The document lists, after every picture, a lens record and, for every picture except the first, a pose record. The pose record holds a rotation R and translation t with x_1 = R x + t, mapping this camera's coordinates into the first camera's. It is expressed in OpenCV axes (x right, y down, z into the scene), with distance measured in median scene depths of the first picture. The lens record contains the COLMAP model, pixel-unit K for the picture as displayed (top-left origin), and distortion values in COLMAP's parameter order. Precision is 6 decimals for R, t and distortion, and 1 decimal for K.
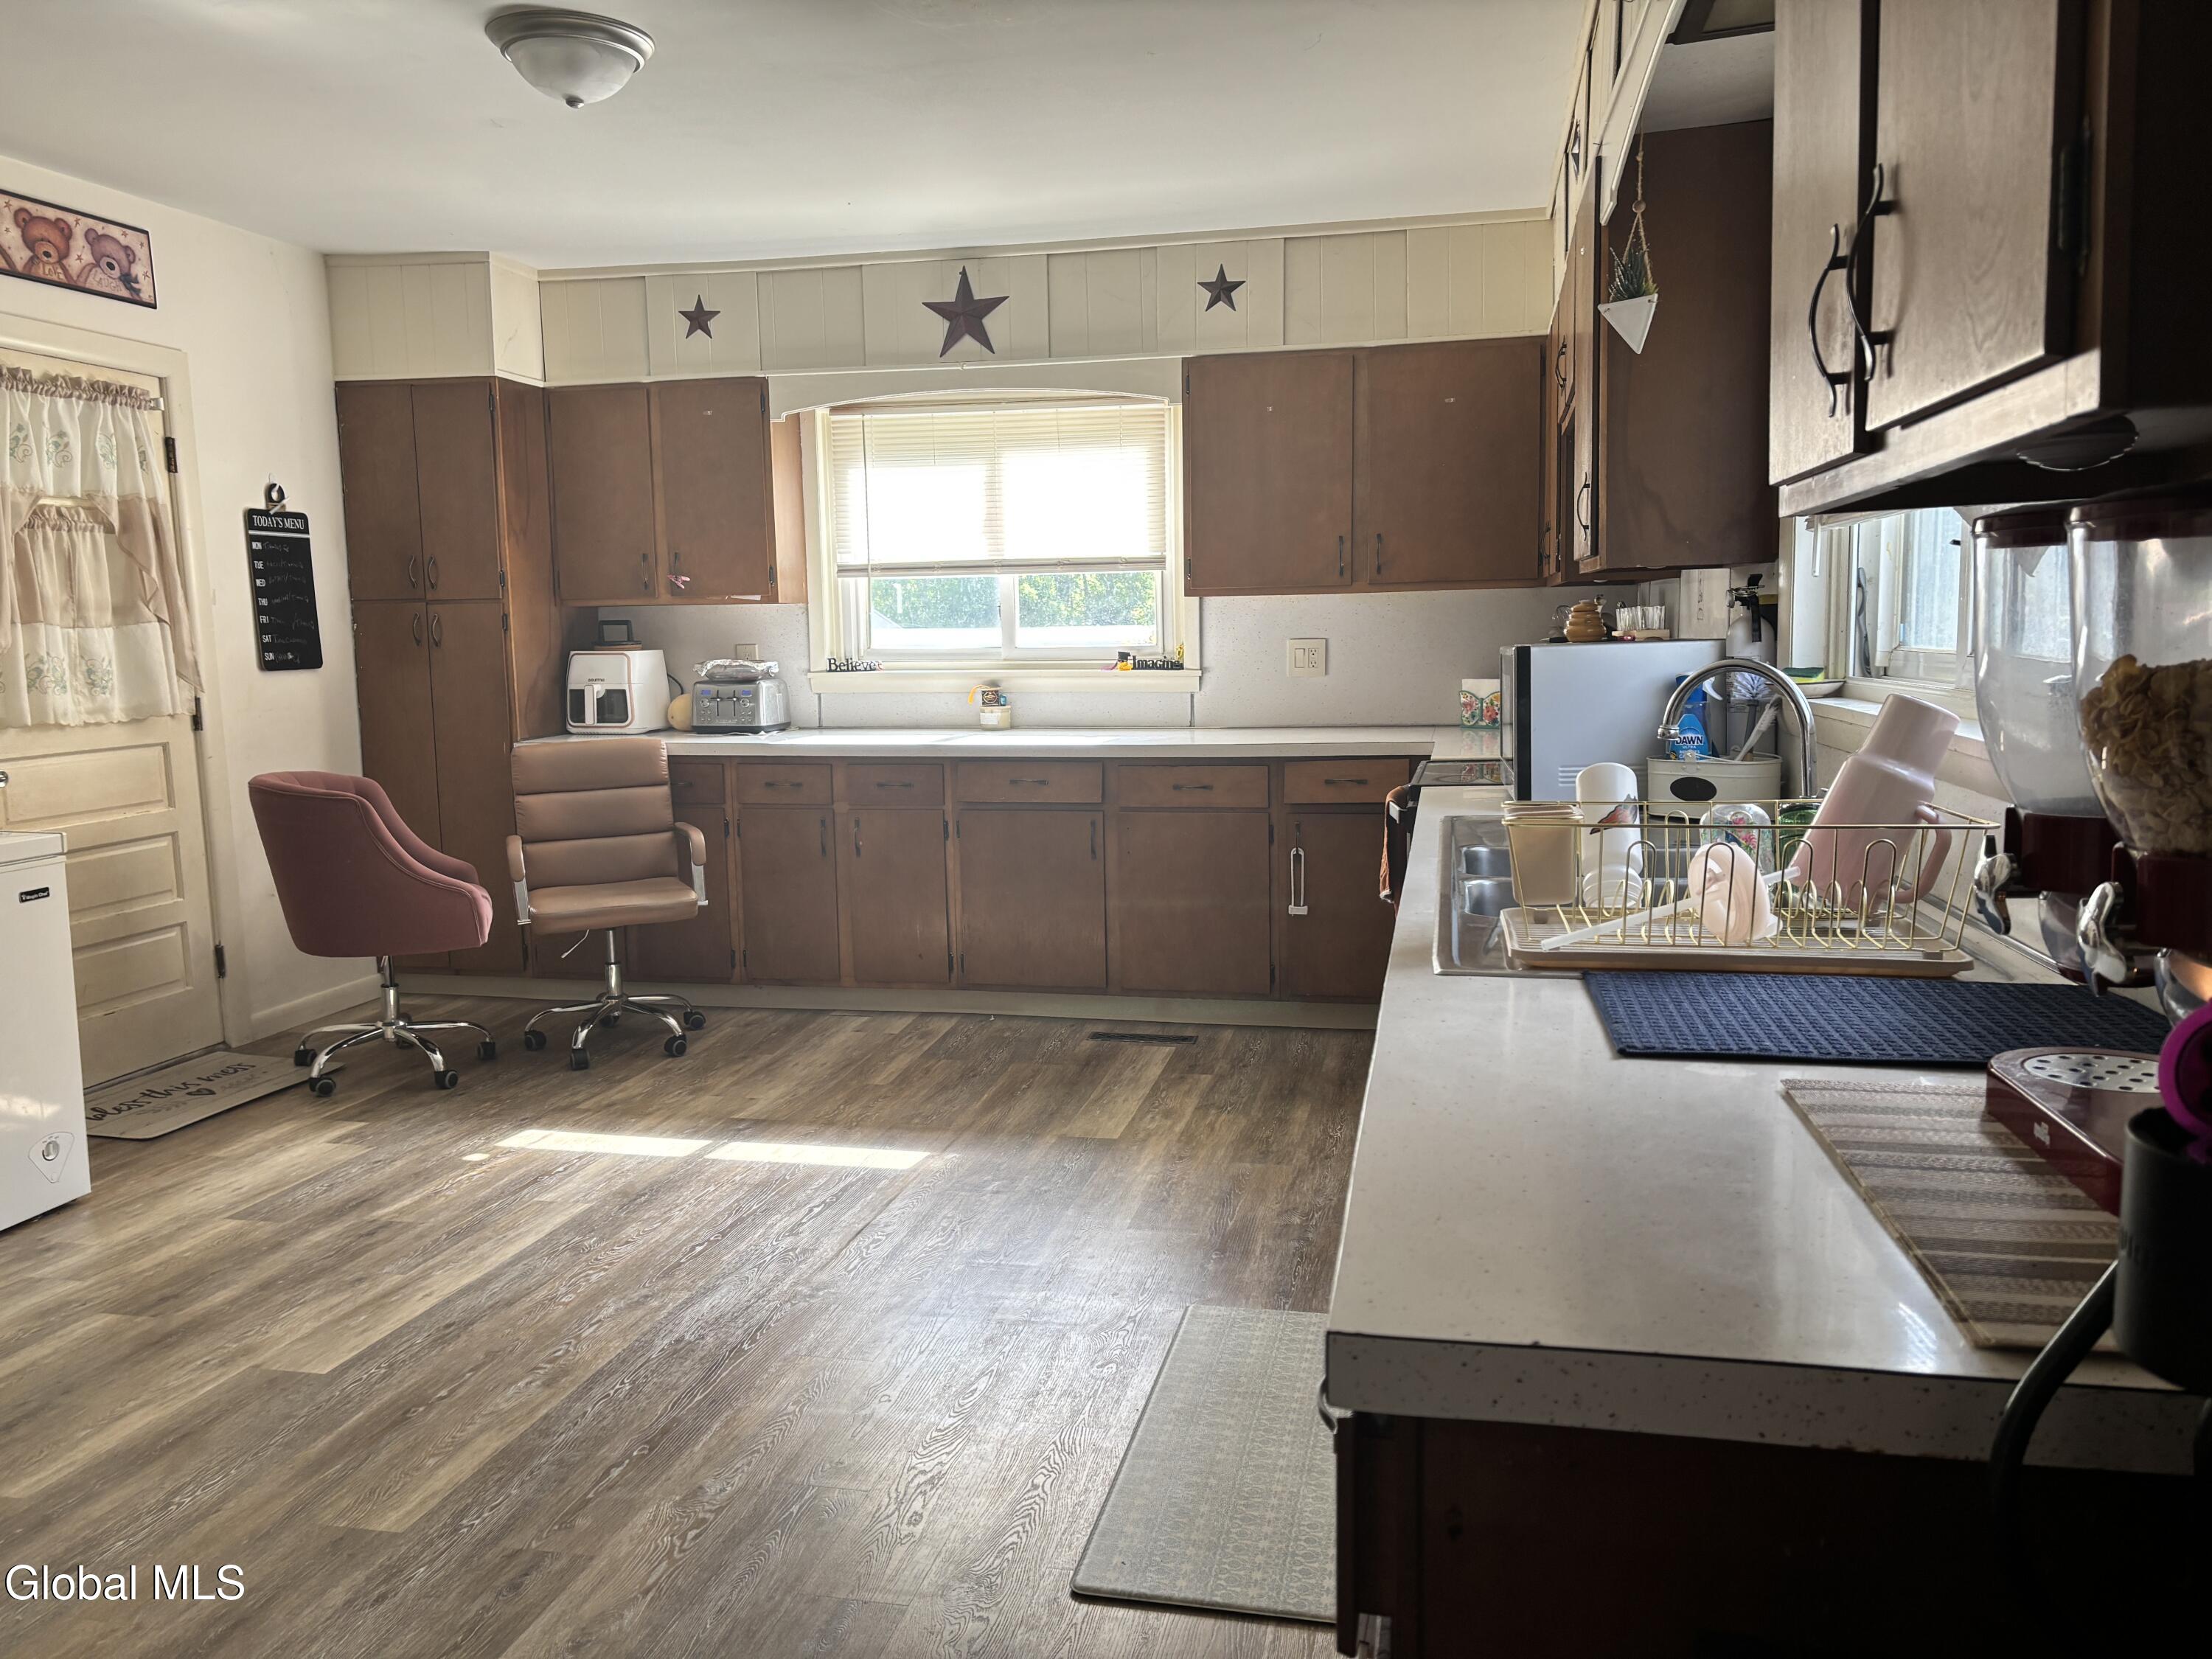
lens RADIAL K [[1689.2, 0, 1106.0], [0, 1689.2, 829.5], [0, 0, 1]] dist [0.135040, -0.254186]
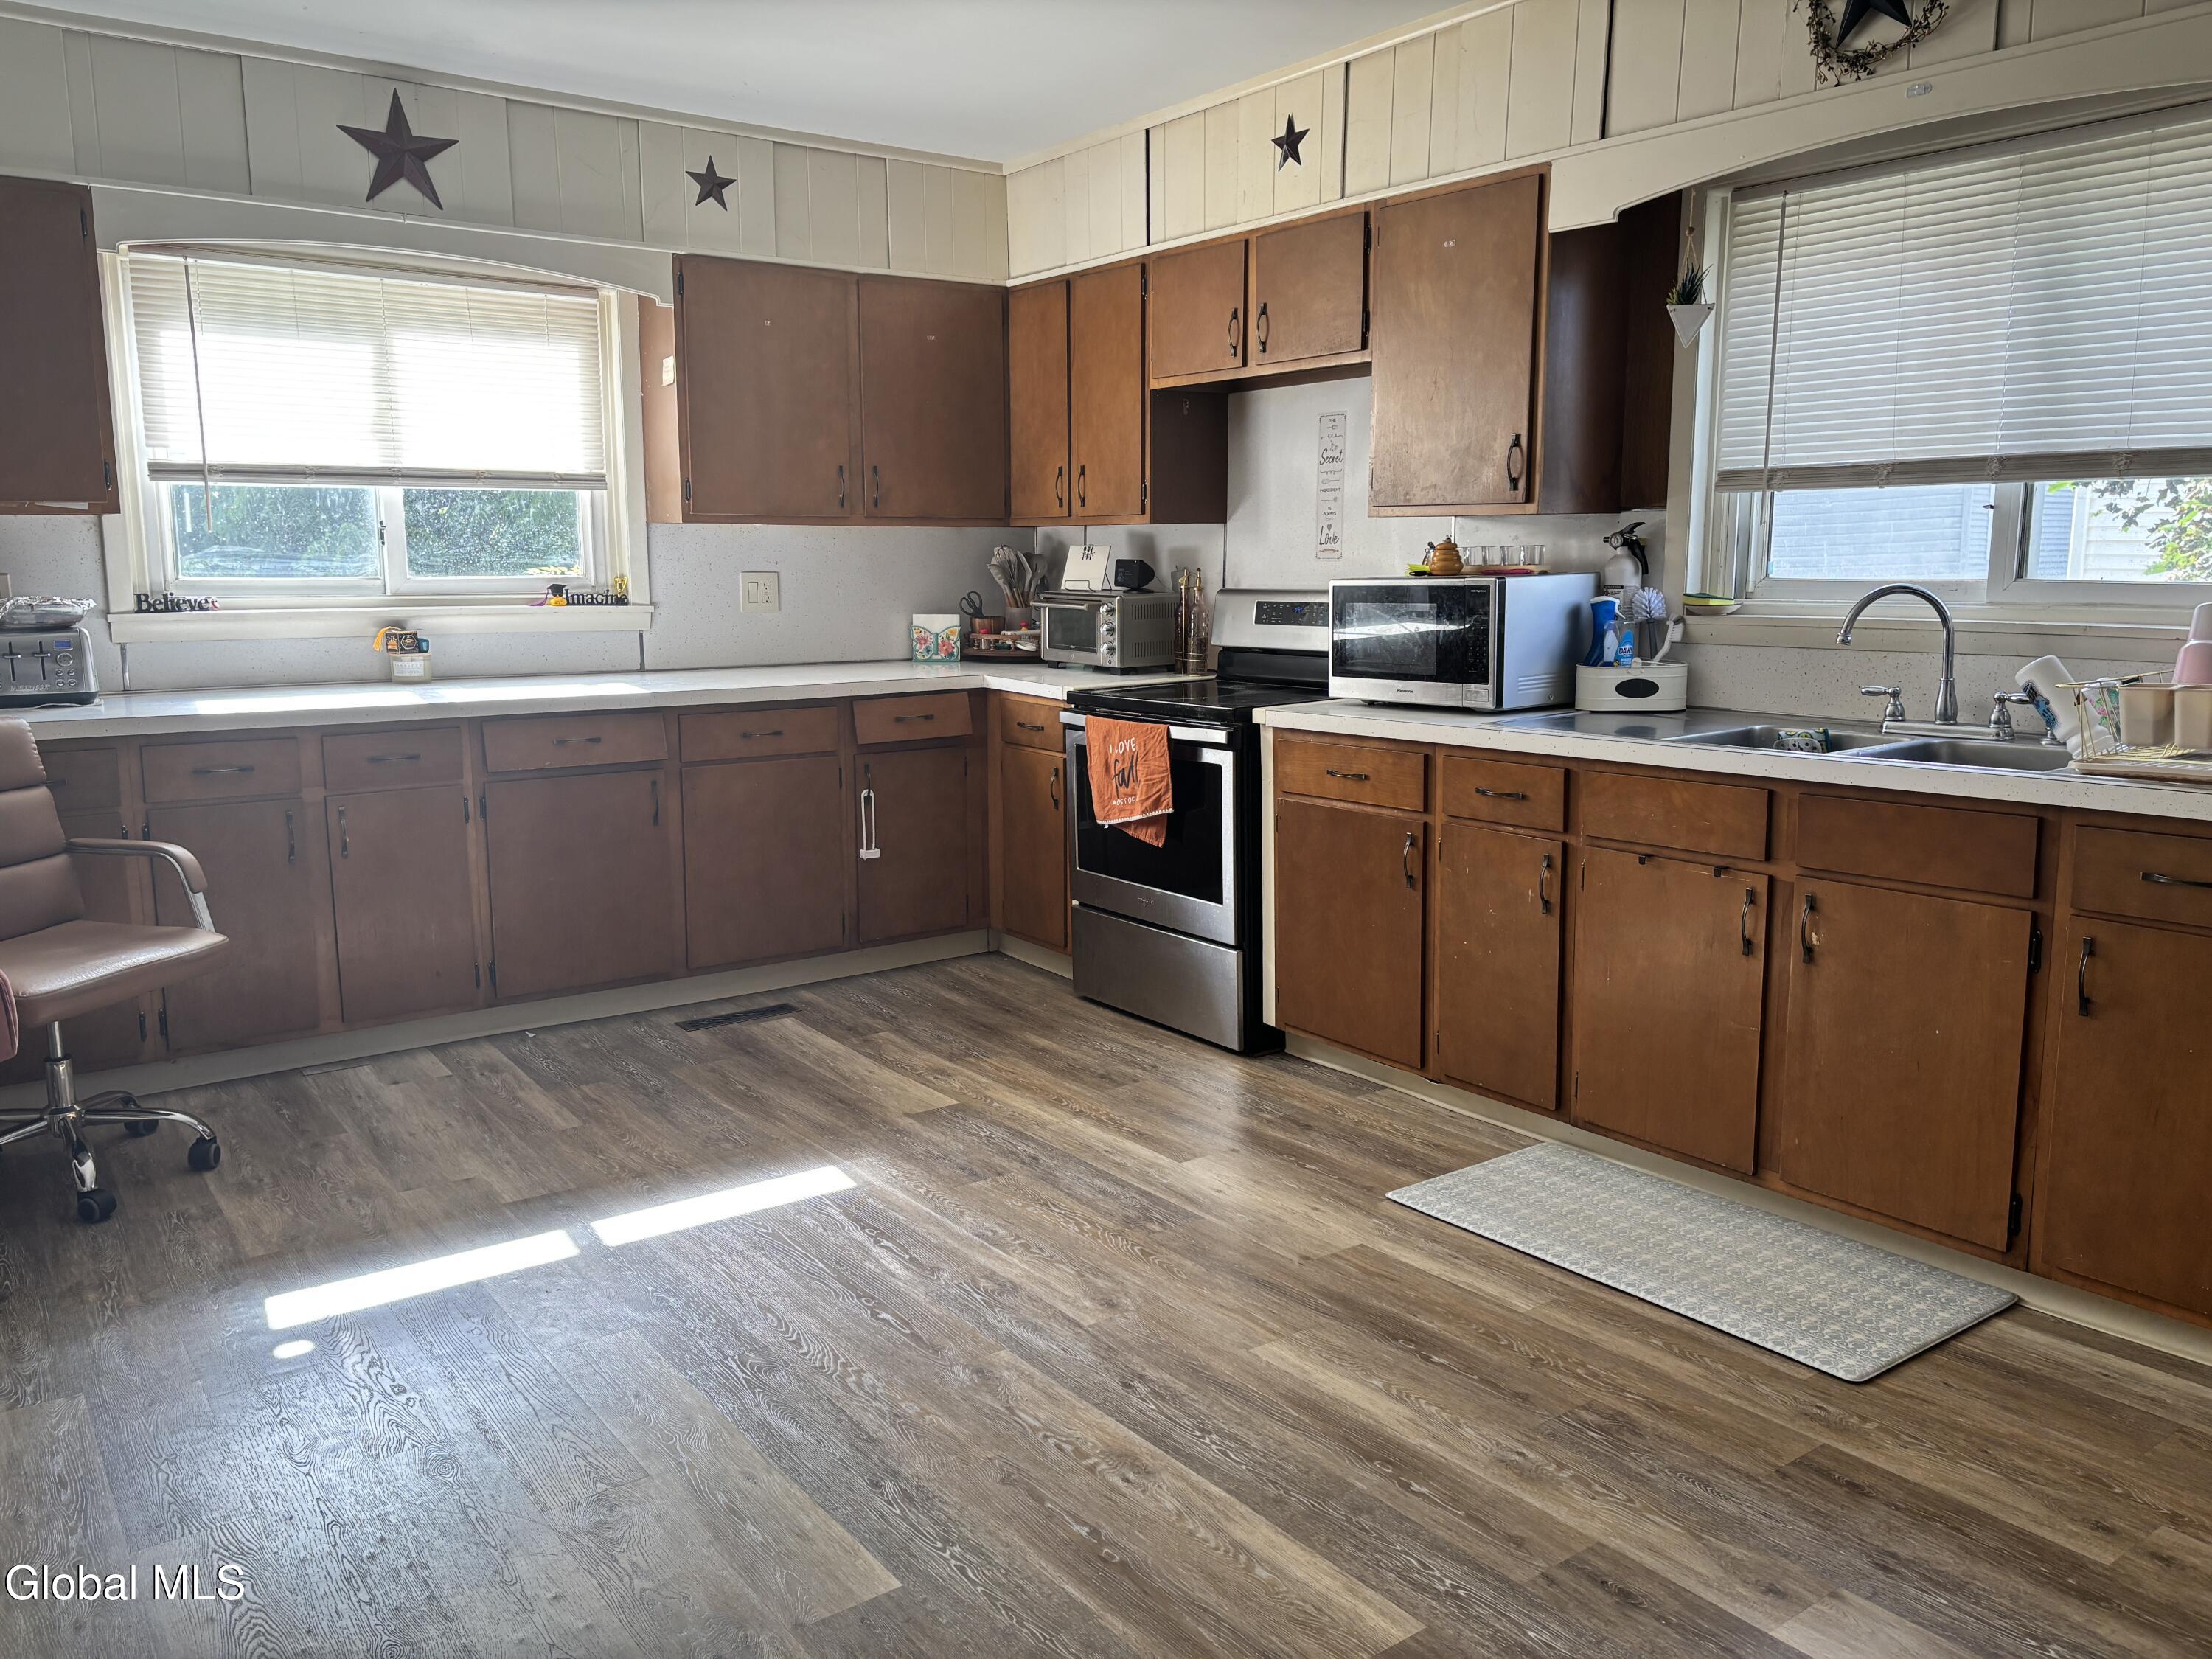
lens RADIAL K [[1668.4, 0, 1106.0], [0, 1668.4, 829.5], [0, 0, 1]] dist [0.059332, -0.096022]
pose [[0.650079, -0.107571, 0.752214, -0.510603], [0.081248, 0.994094, 0.071945, -0.023652], [-0.755510, 0.014346, 0.654980, 0.269225]]
